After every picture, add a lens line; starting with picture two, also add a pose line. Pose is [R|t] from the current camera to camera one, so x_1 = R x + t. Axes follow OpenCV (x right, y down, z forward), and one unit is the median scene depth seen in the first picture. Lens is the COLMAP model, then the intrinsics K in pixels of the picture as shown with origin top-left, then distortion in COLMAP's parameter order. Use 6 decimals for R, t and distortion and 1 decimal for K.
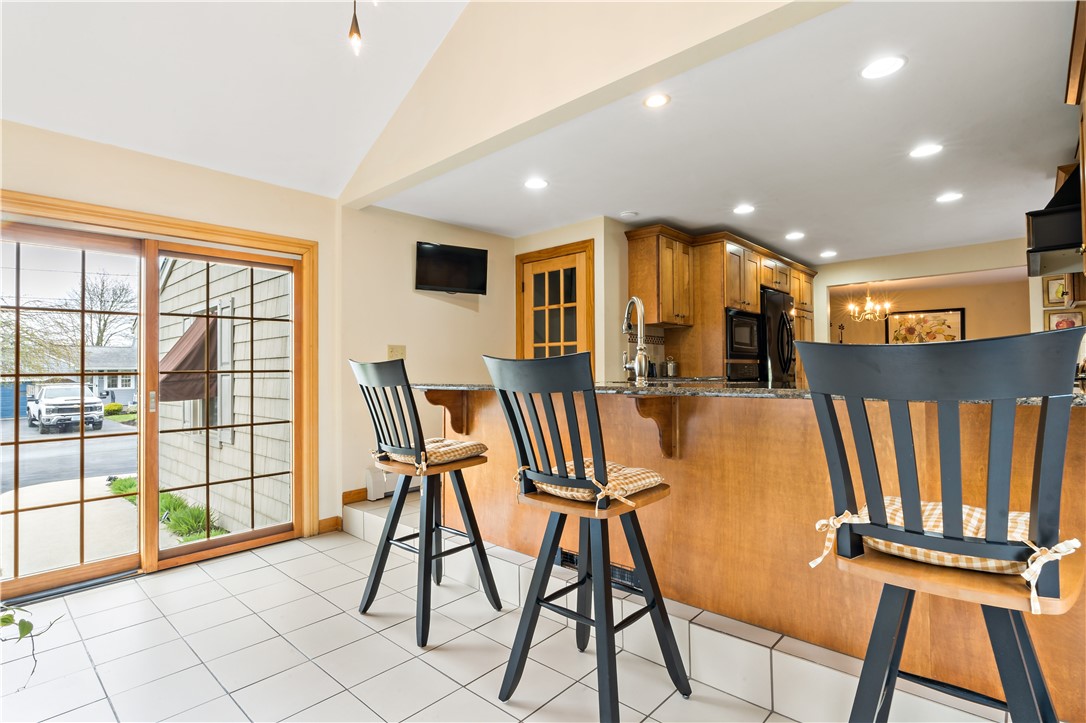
lens RADIAL K [[546.5, 0, 542.1], [0, 546.5, 357.1], [0, 0, 1]] dist [-0.000942, 0.000700]
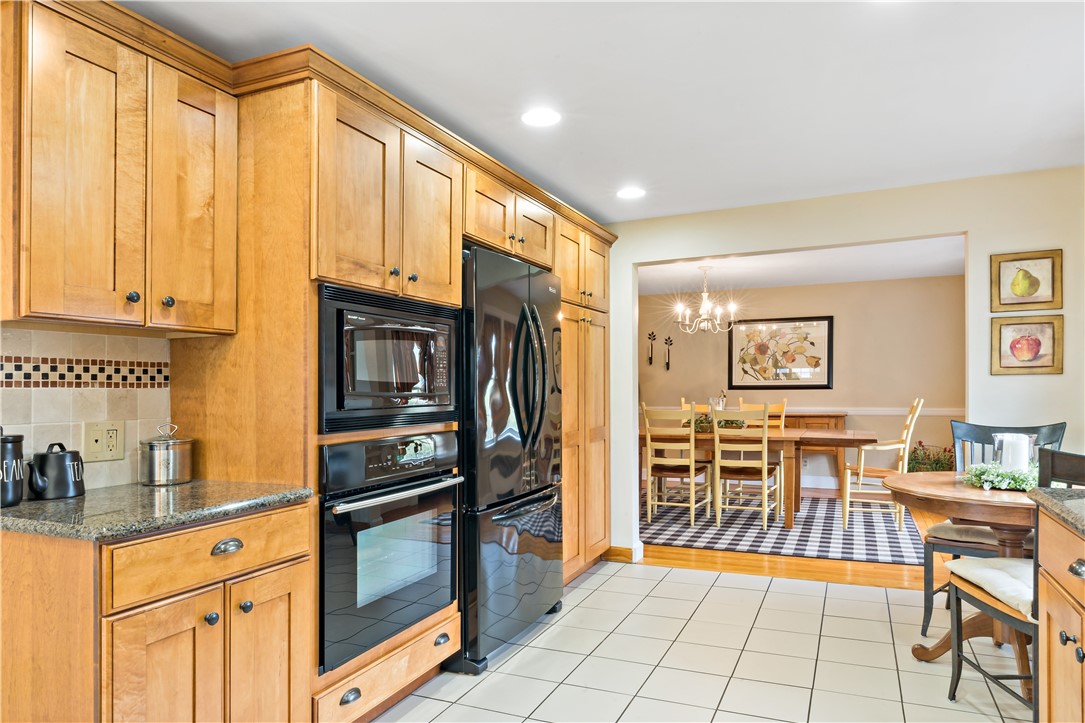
lens RADIAL K [[683.5, 0, 548.2], [0, 683.5, 395.7], [0, 0, 1]] dist [0.003073, -0.002738]
pose [[0.953385, -0.006651, 0.301683, 0.263225], [-0.003296, 0.999468, 0.032452, -0.025950], [-0.301738, -0.031933, 0.952856, 0.425149]]
